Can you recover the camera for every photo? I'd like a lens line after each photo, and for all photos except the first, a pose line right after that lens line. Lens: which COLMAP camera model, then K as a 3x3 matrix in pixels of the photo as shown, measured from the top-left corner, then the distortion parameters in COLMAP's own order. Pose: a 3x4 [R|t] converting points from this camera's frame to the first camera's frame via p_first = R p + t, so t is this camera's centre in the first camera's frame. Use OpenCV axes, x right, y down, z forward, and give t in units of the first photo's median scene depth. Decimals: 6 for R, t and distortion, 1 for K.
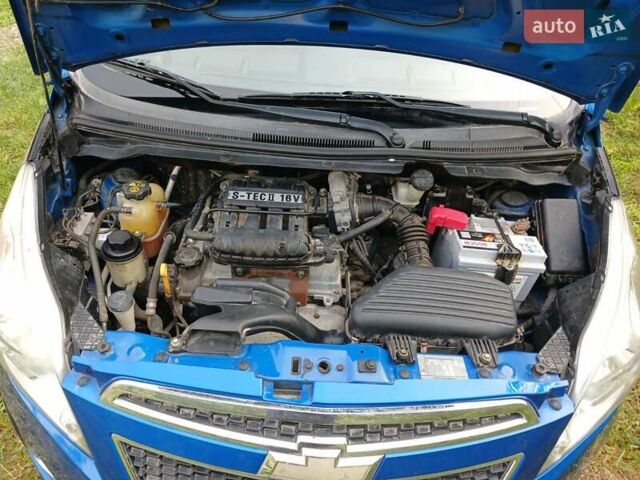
lens RADIAL K [[488.1, 0, 310.4], [0, 488.1, 240.2], [0, 0, 1]] dist [0.062951, -0.104474]
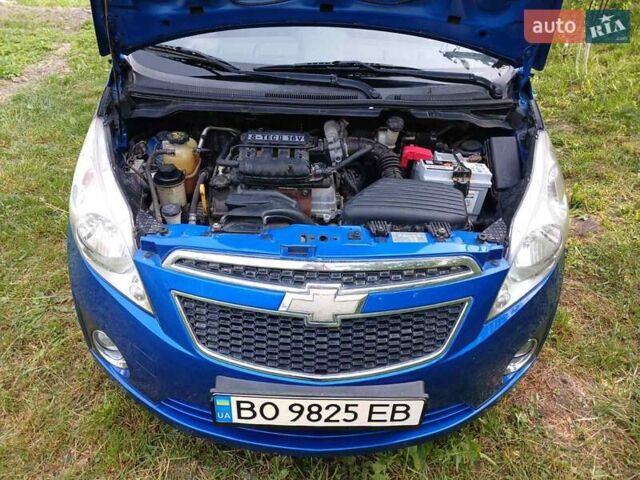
lens RADIAL K [[532.8, 0, 319.5], [0, 532.8, 282.9], [0, 0, 1]] dist [0.112437, -0.223548]
pose [[0.999372, -0.035204, 0.004059, 0.004619], [0.035419, 0.995925, -0.082935, 0.420171], [-0.001123, 0.083027, 0.996547, -0.406069]]
